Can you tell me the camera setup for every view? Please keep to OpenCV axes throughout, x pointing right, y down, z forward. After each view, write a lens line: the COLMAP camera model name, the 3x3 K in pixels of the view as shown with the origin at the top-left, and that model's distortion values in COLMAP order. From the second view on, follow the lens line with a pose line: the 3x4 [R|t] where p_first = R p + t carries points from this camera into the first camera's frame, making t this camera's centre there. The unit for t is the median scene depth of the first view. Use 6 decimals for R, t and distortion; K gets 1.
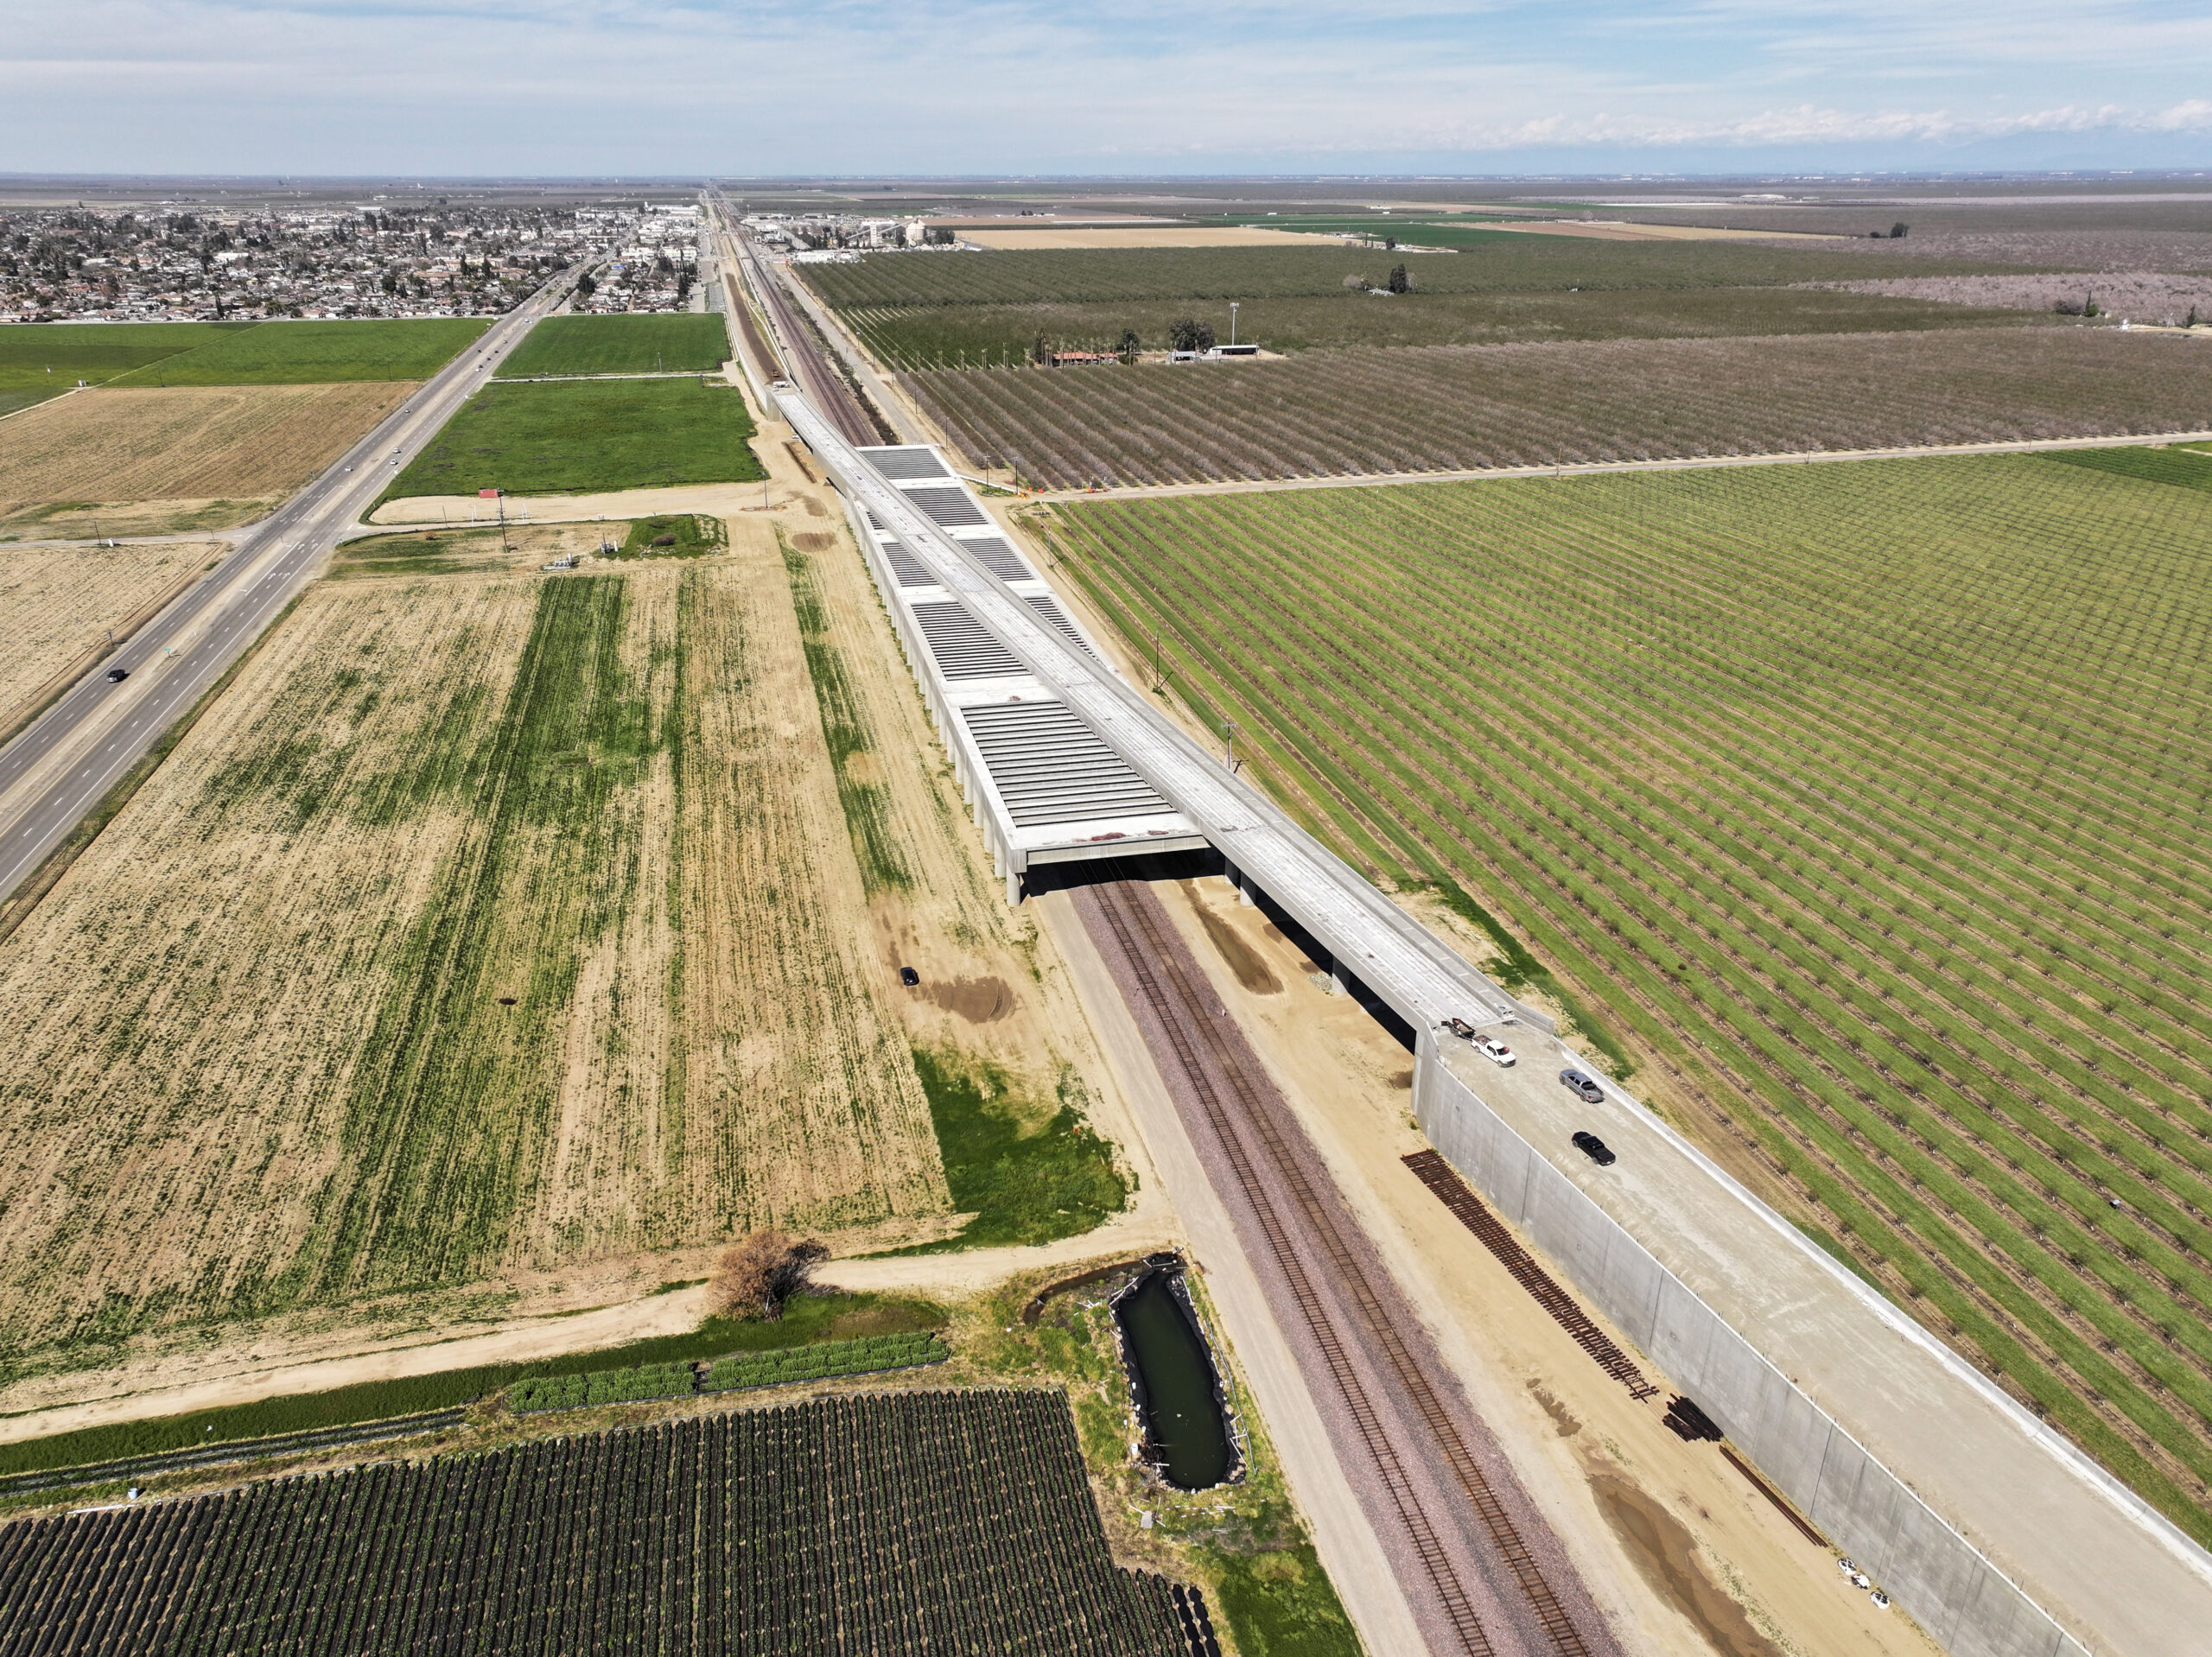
lens RADIAL K [[1550.9, 0, 1102.2], [0, 1550.9, 829.8], [0, 0, 1]] dist [0.006217, -0.003843]
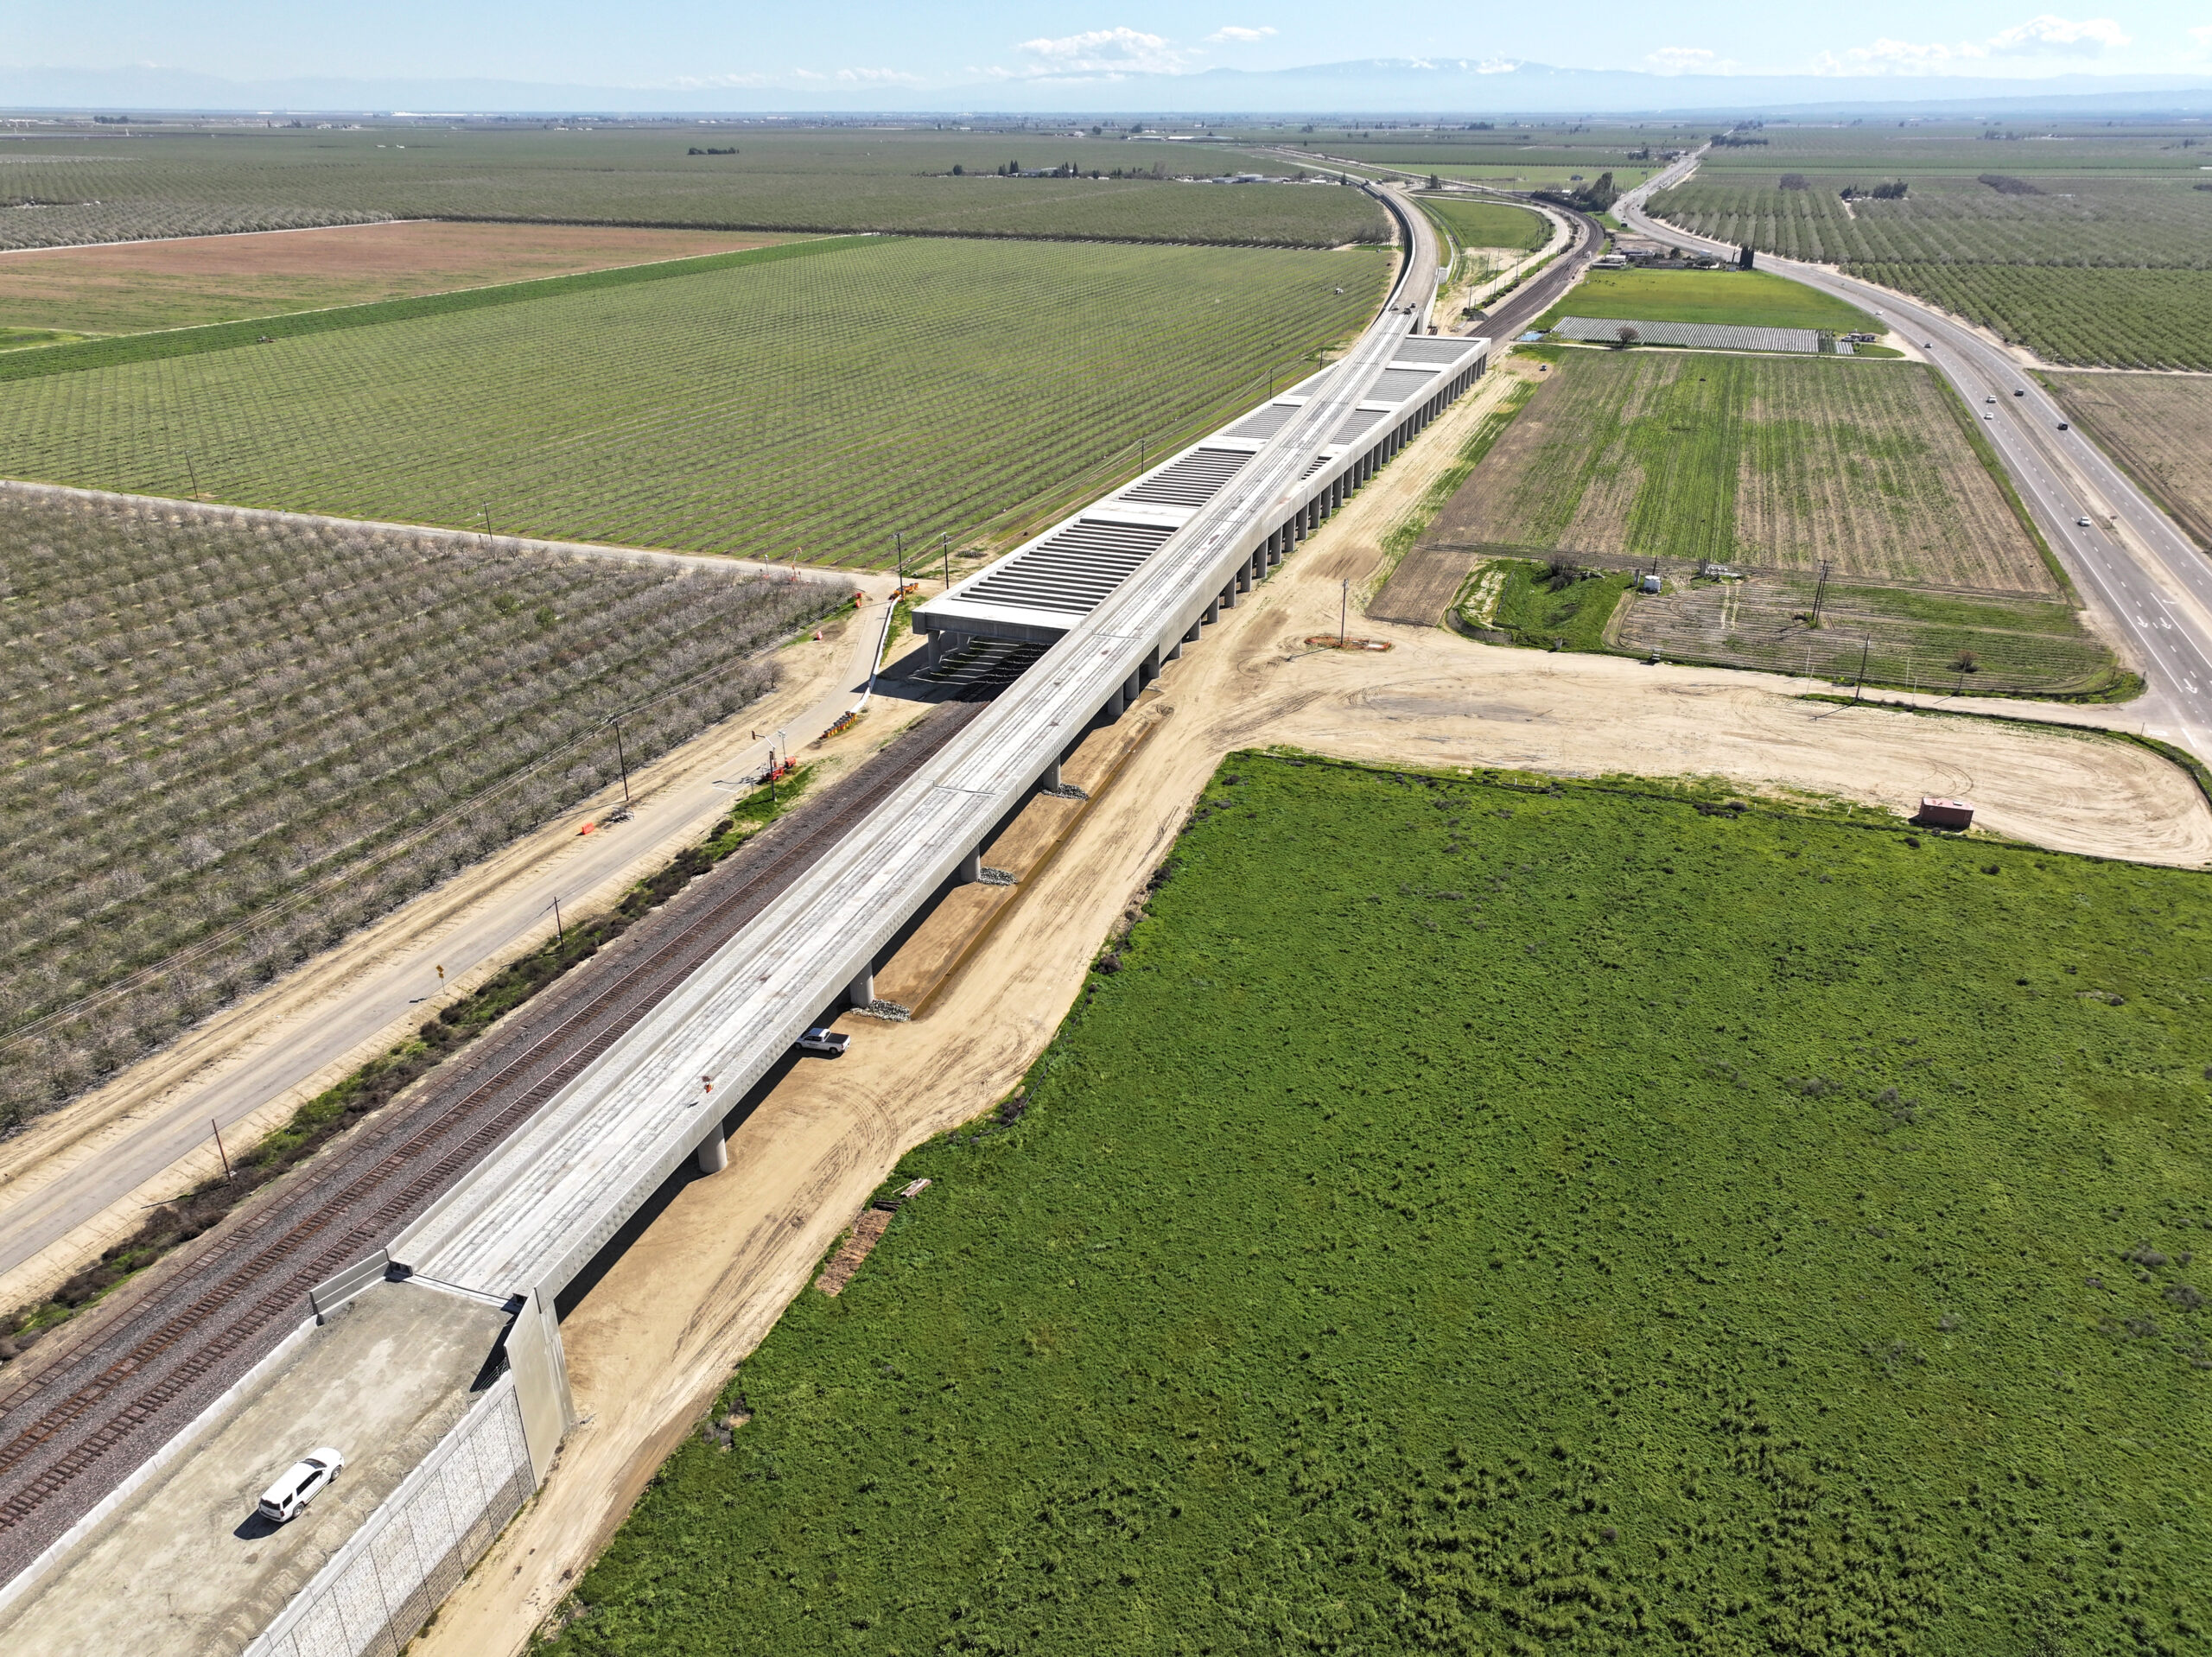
lens RADIAL K [[1554.6, 0, 1103.4], [0, 1554.6, 824.6], [0, 0, 1]] dist [-0.007212, 0.023467]
pose [[-0.820337, -0.240095, 0.519040, -0.668353], [0.225840, 0.697824, 0.679734, -0.826437], [-0.525399, 0.674831, -0.518227, 2.067671]]
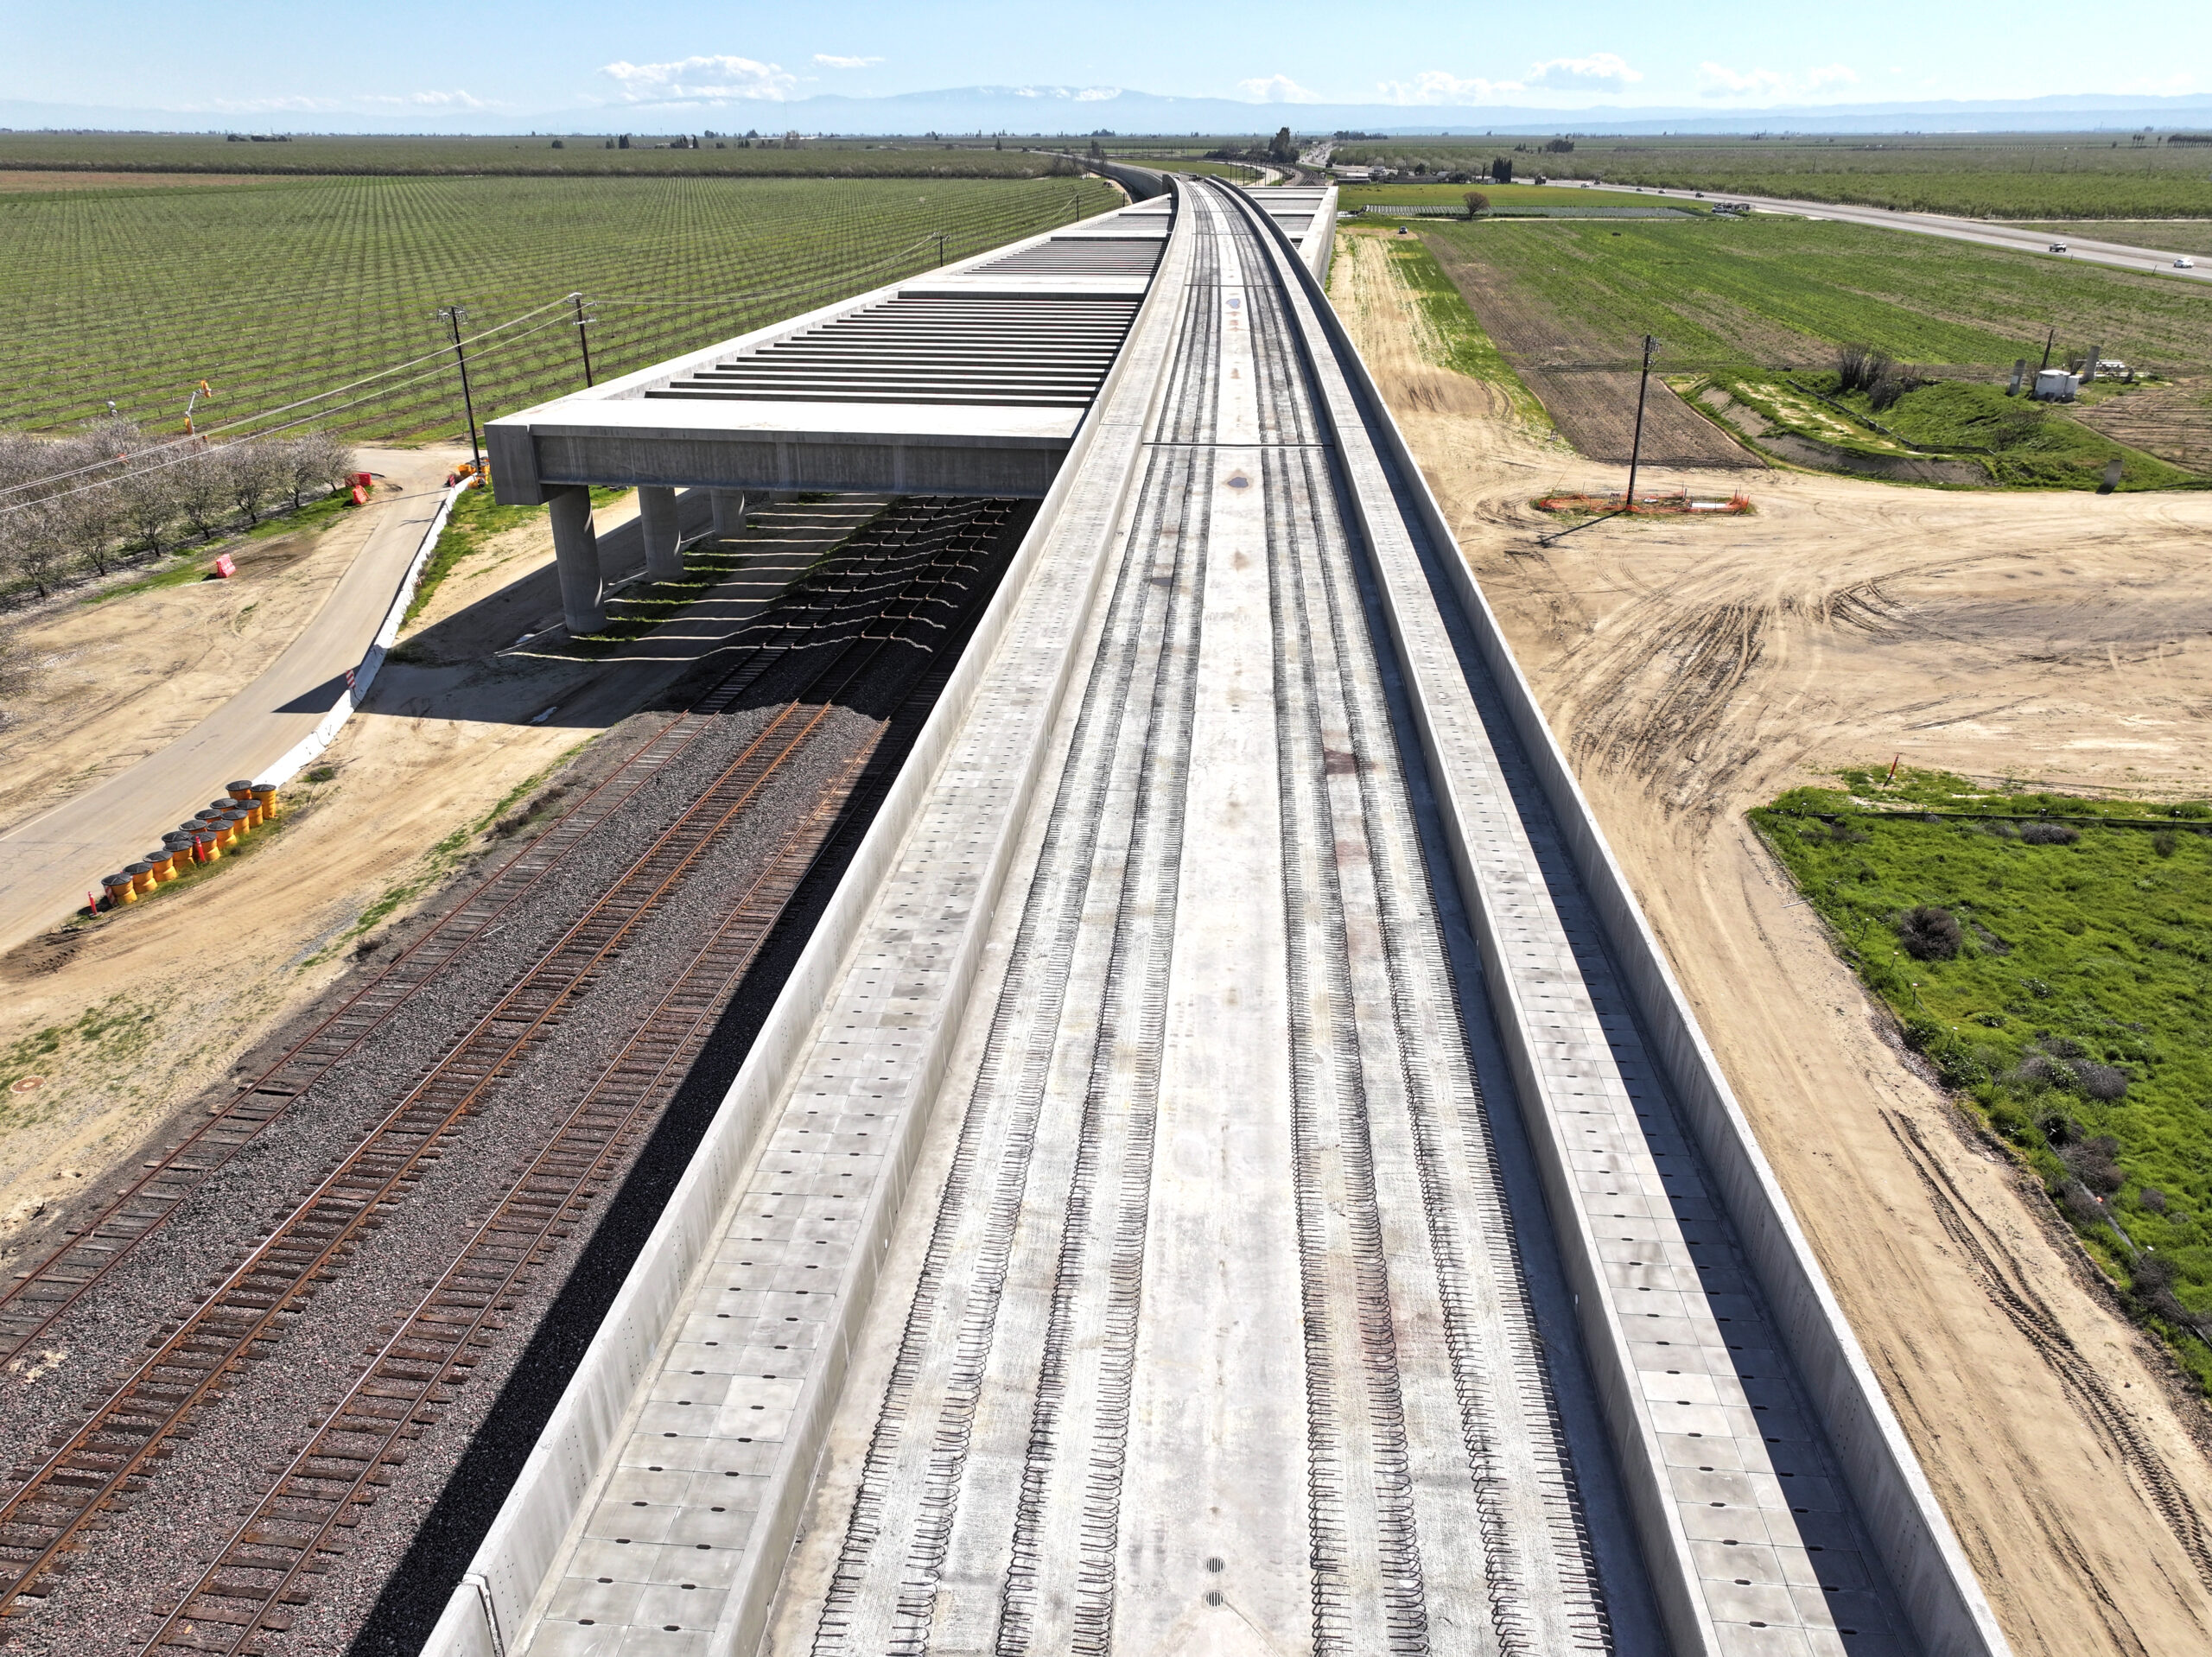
lens RADIAL K [[1553.9, 0, 1103.8], [0, 1553.9, 831.2], [0, 0, 1]] dist [-0.010528, 0.028564]
pose [[-0.928399, -0.151271, 0.339401, -0.347358], [0.147970, 0.687338, 0.711106, -0.516762], [-0.340853, 0.710411, -0.615740, 1.807817]]
